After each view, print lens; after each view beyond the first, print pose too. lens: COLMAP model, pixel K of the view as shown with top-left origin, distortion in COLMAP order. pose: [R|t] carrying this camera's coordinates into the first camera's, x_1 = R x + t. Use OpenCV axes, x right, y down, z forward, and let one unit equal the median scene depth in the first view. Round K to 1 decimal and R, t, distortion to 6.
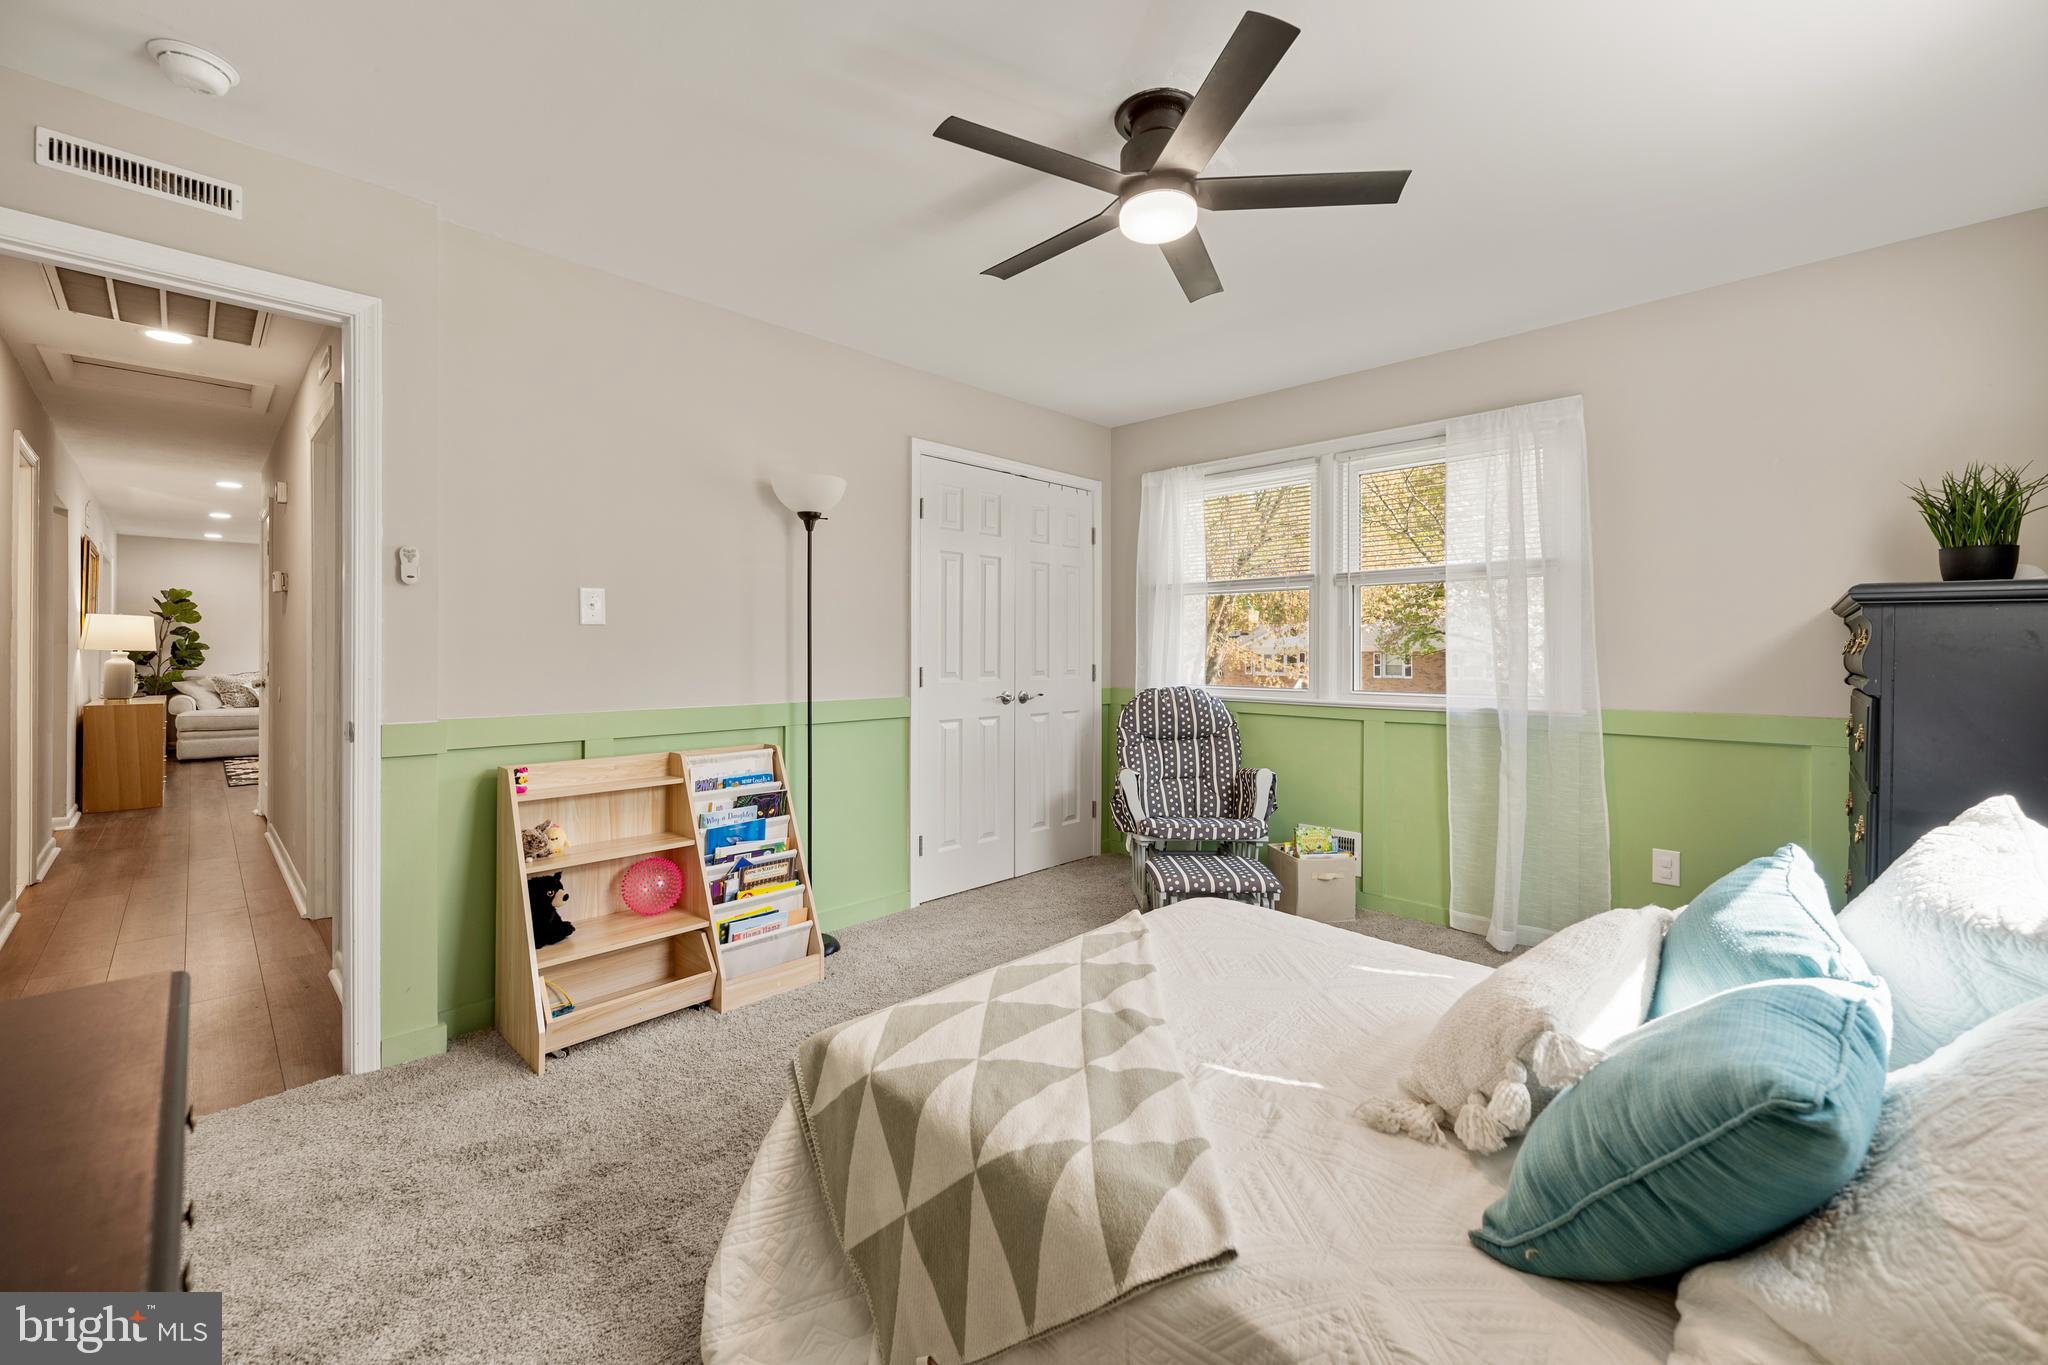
lens RADIAL K [[832.5, 0, 1025.6], [0, 832.5, 644.6], [0, 0, 1]] dist [0.000809, -0.000233]
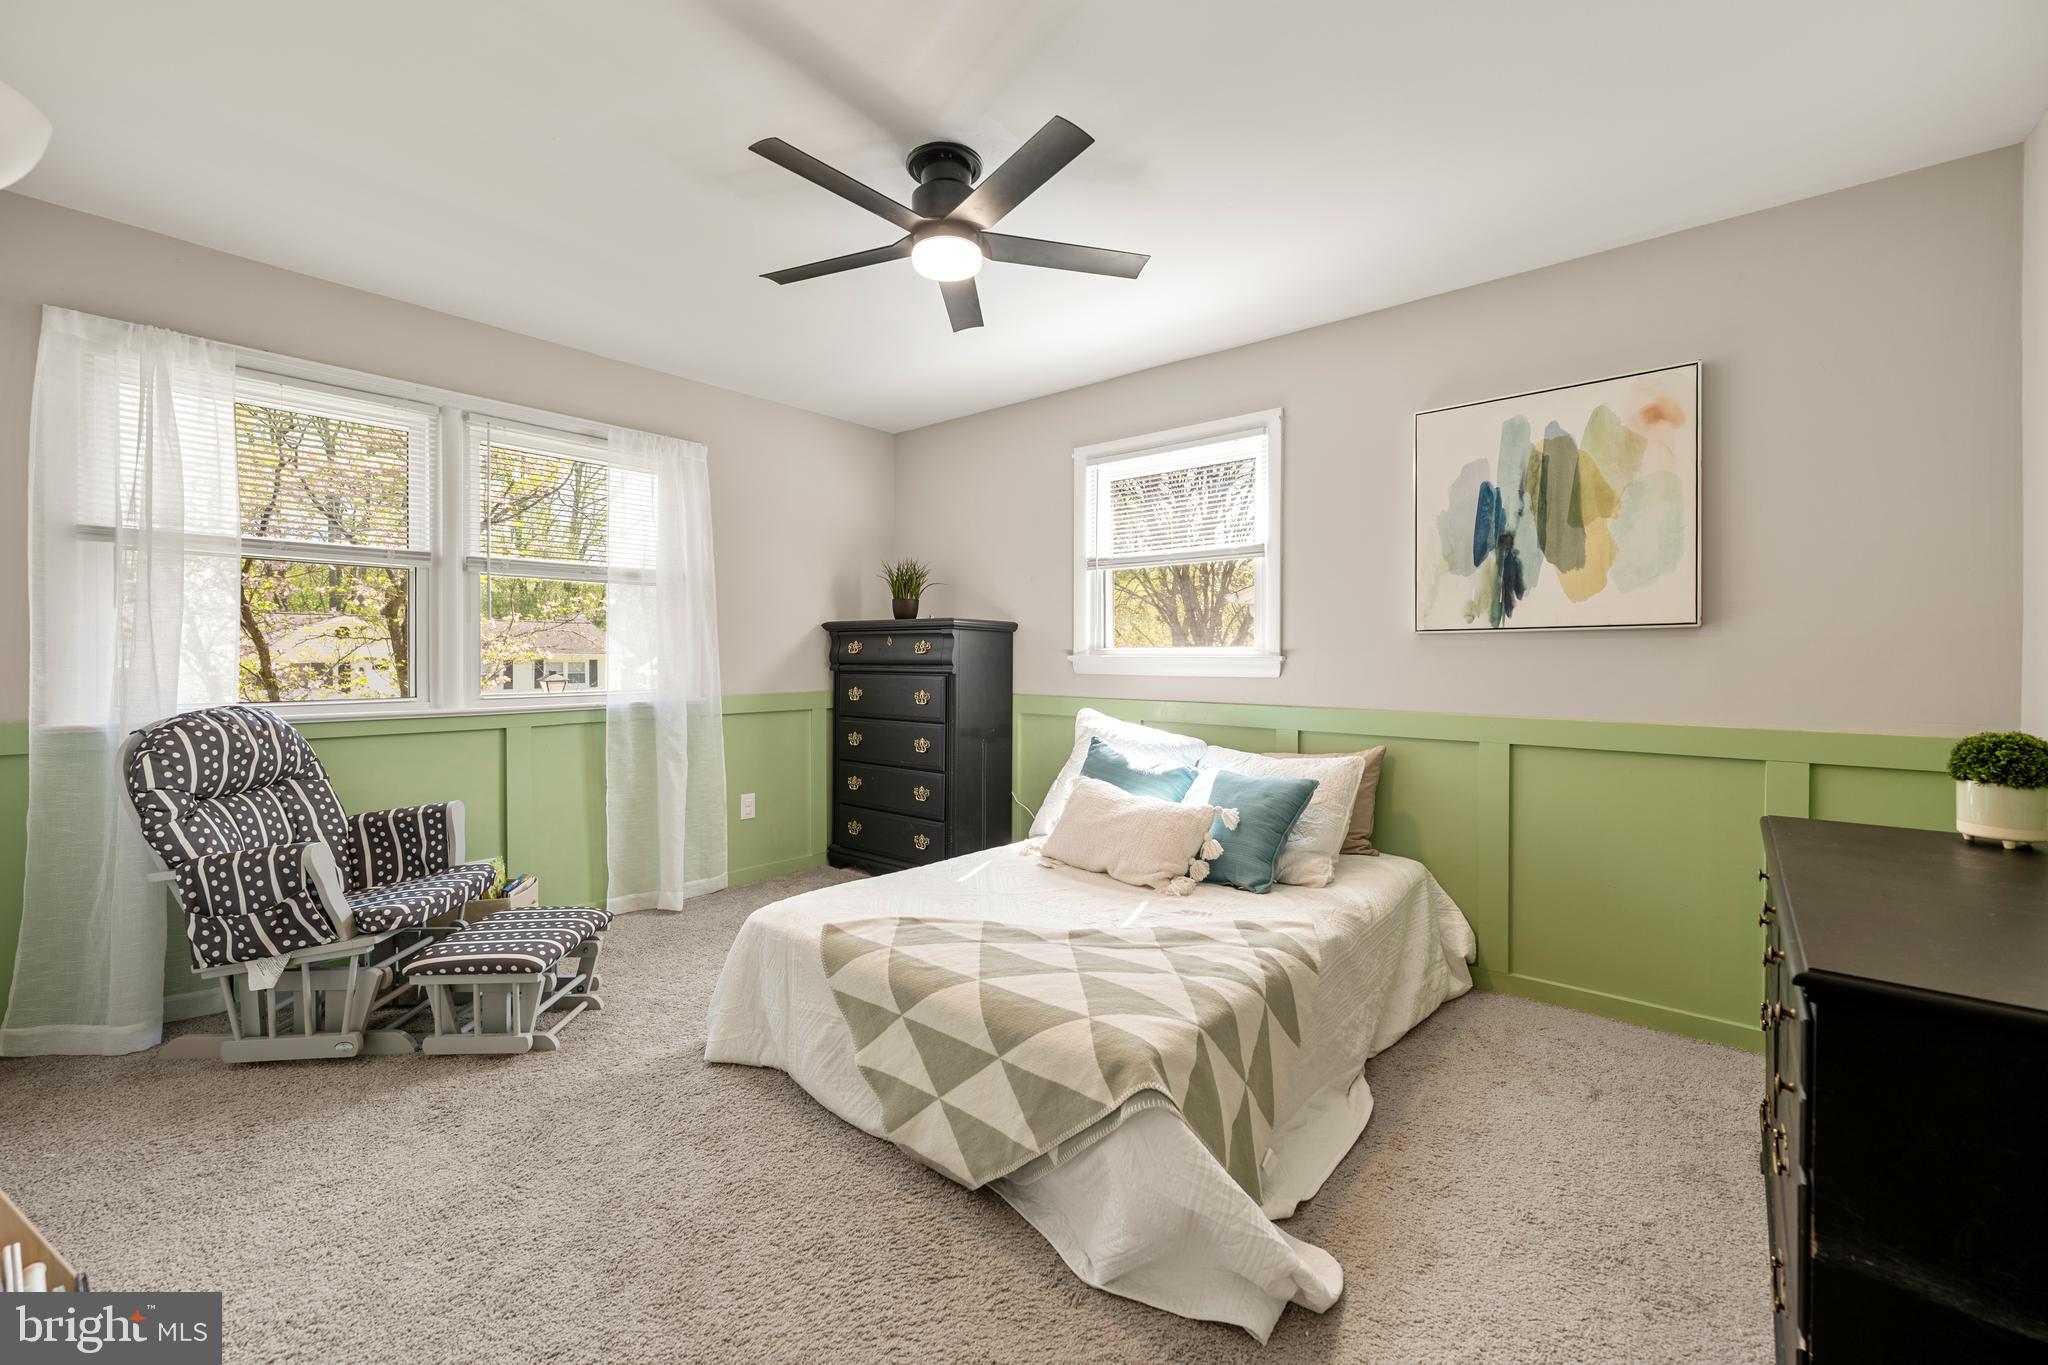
lens RADIAL K [[811.5, 0, 1020.9], [0, 811.5, 654.9], [0, 0, 1]] dist [0.000702, -0.000028]
pose [[-0.077558, -0.001810, 0.996986, -0.583285], [-0.013420, 0.999910, 0.000771, 0.006023], [-0.996898, -0.013319, -0.077575, 0.615471]]
